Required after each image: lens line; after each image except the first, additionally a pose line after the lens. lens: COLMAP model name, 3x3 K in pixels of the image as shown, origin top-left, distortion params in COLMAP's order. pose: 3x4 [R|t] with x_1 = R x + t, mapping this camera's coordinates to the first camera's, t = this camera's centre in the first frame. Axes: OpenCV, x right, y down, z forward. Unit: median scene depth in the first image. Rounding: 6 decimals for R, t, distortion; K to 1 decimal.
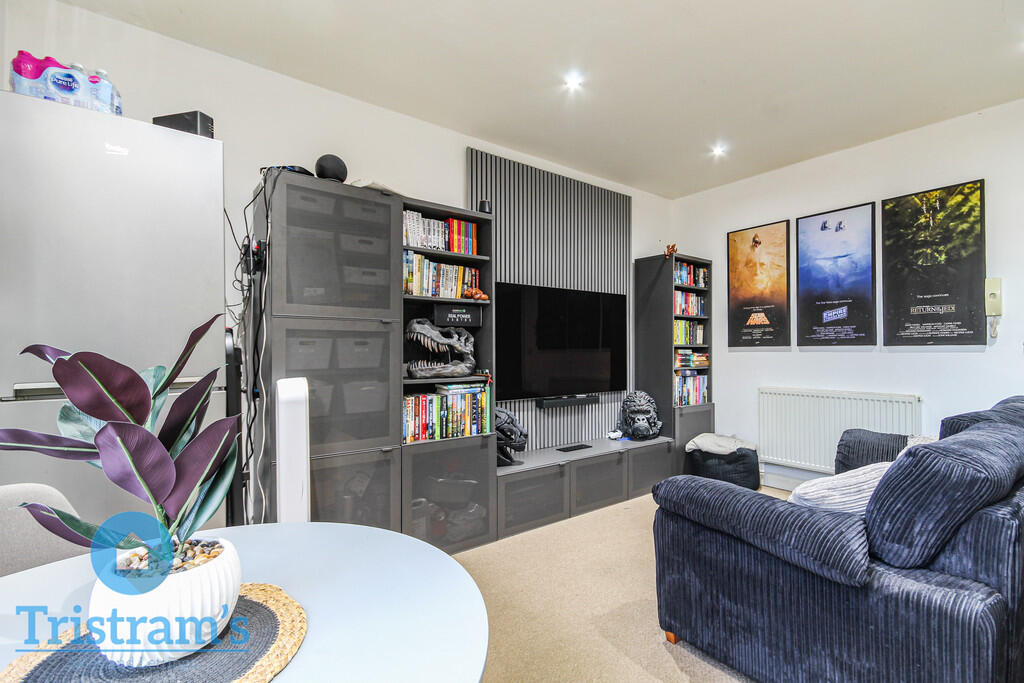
lens RADIAL K [[478.7, 0, 512.7], [0, 478.7, 350.7], [0, 0, 1]] dist [0.010020, 0.000131]
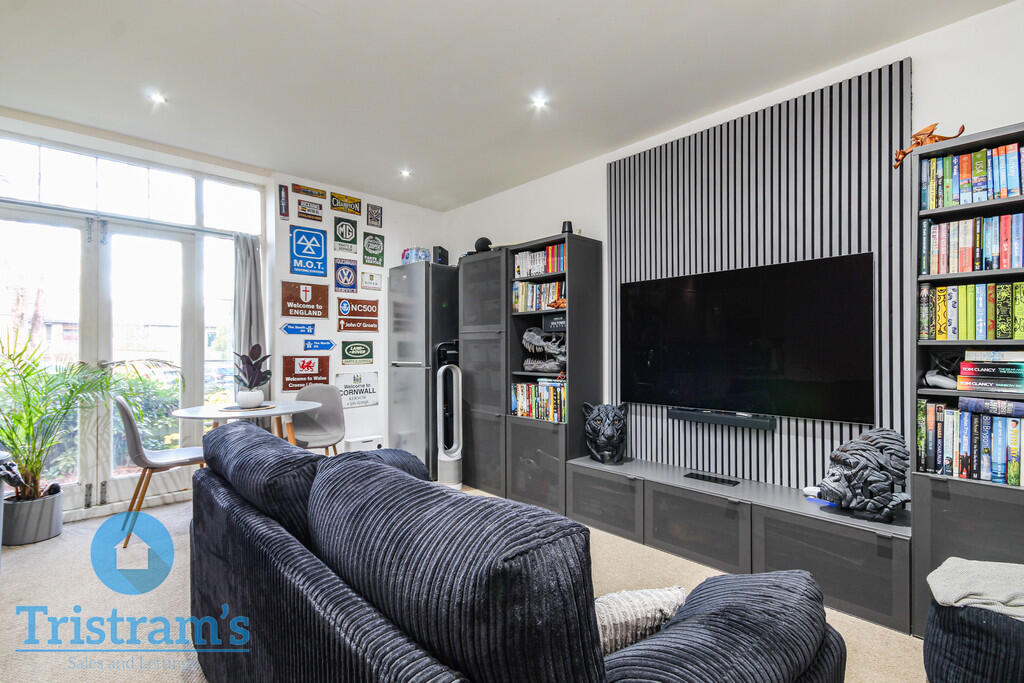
lens RADIAL K [[478.7, 0, 512.7], [0, 478.7, 350.7], [0, 0, 1]] dist [0.010020, 0.000131]
pose [[0.085961, 0.003572, -0.996292, 1.094159], [-0.001192, 0.999993, 0.003483, -0.005928], [0.996298, 0.000888, 0.085965, 0.780818]]
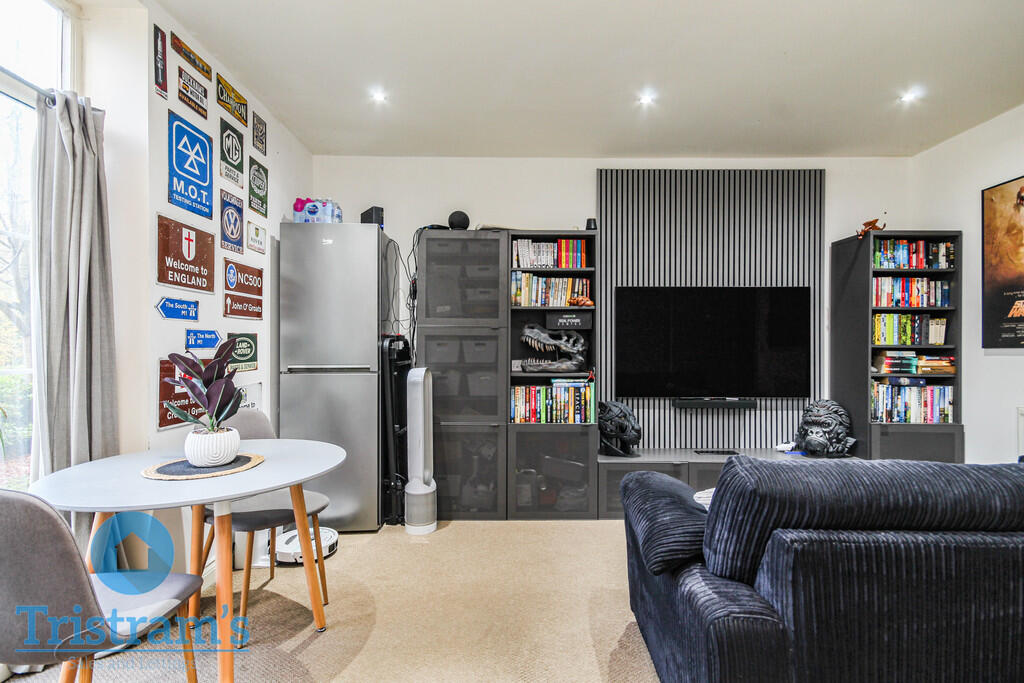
lens RADIAL K [[489.9, 0, 516.7], [0, 489.9, 344.0], [0, 0, 1]] dist [0.018505, 0.000240]
pose [[0.793594, 0.002493, -0.608443, 0.517315], [-0.006376, 0.999971, -0.004219, -0.009719], [0.608414, 0.007227, 0.793587, -0.030486]]
